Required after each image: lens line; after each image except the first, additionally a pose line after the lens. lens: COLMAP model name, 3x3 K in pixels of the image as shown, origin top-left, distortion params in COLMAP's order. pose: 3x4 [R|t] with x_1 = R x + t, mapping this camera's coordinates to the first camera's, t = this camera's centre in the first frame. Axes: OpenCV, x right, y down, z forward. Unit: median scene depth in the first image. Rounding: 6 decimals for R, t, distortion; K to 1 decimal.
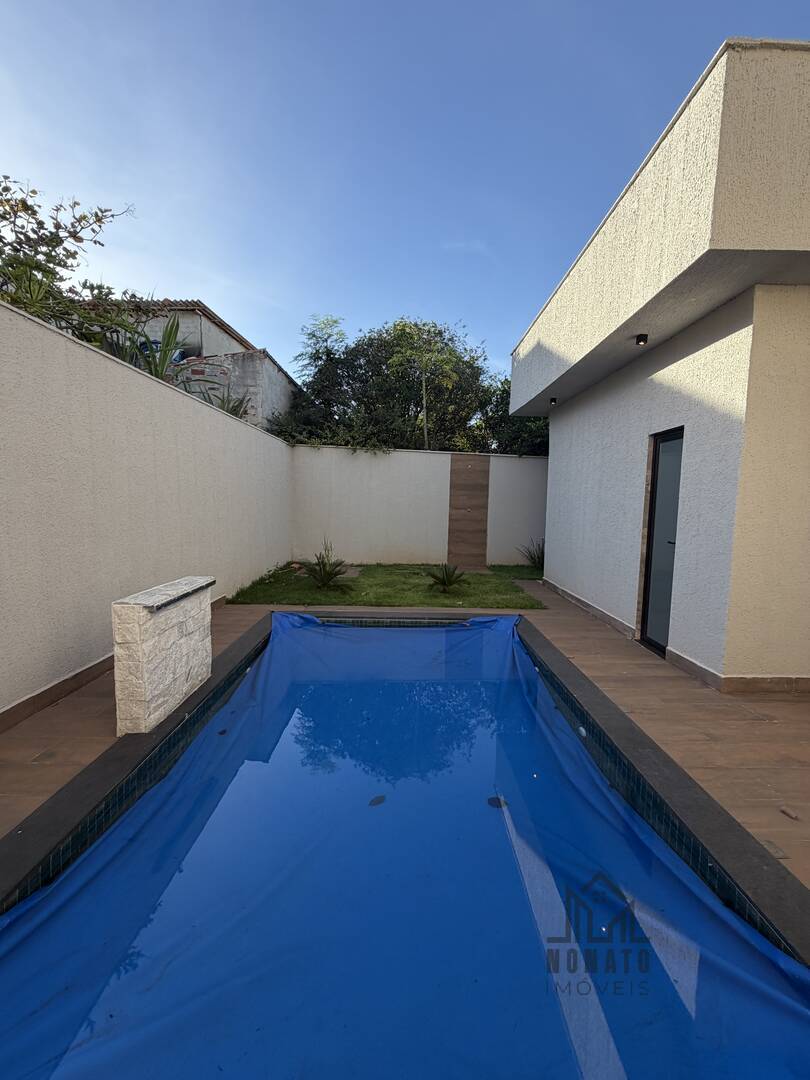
lens RADIAL K [[432.6, 0, 406.4], [0, 432.6, 536.1], [0, 0, 1]] dist [0.000269, -0.000535]
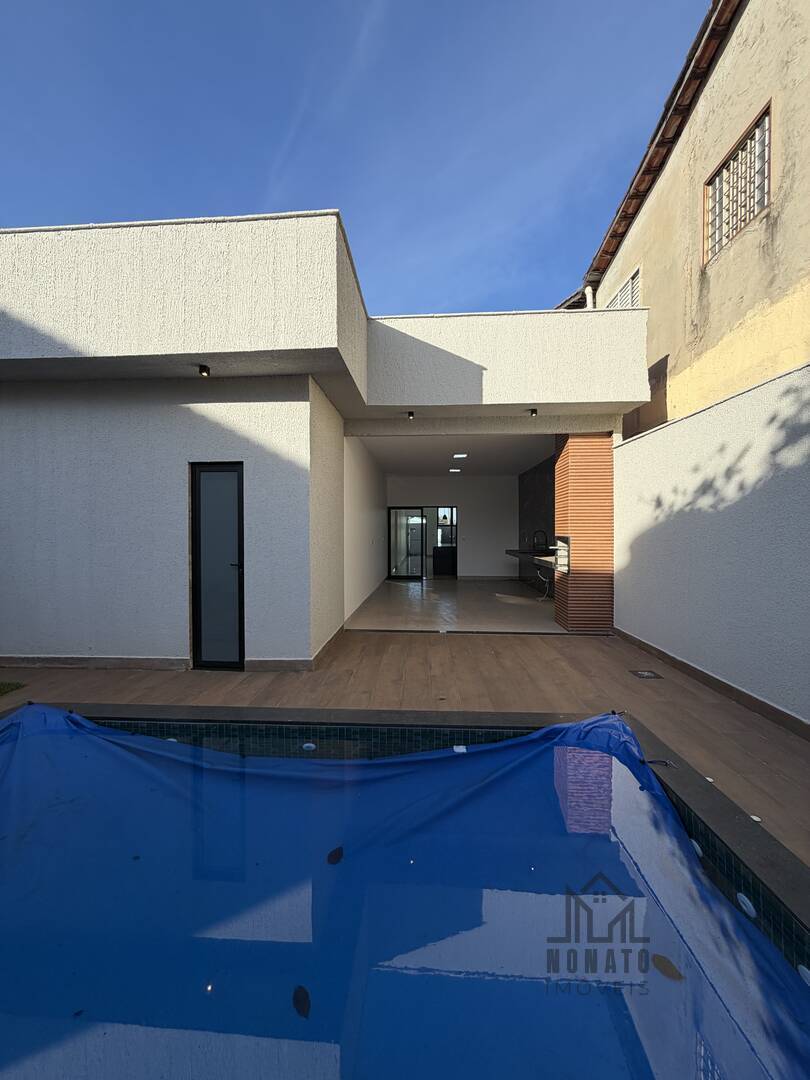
lens RADIAL K [[432.6, 0, 406.4], [0, 432.6, 536.1], [0, 0, 1]] dist [0.000269, -0.000535]
pose [[0.059412, -0.033952, 0.997656, -0.476396], [0.086910, 0.995802, 0.028713, -0.053125], [-0.994443, 0.085001, 0.062114, 0.506448]]
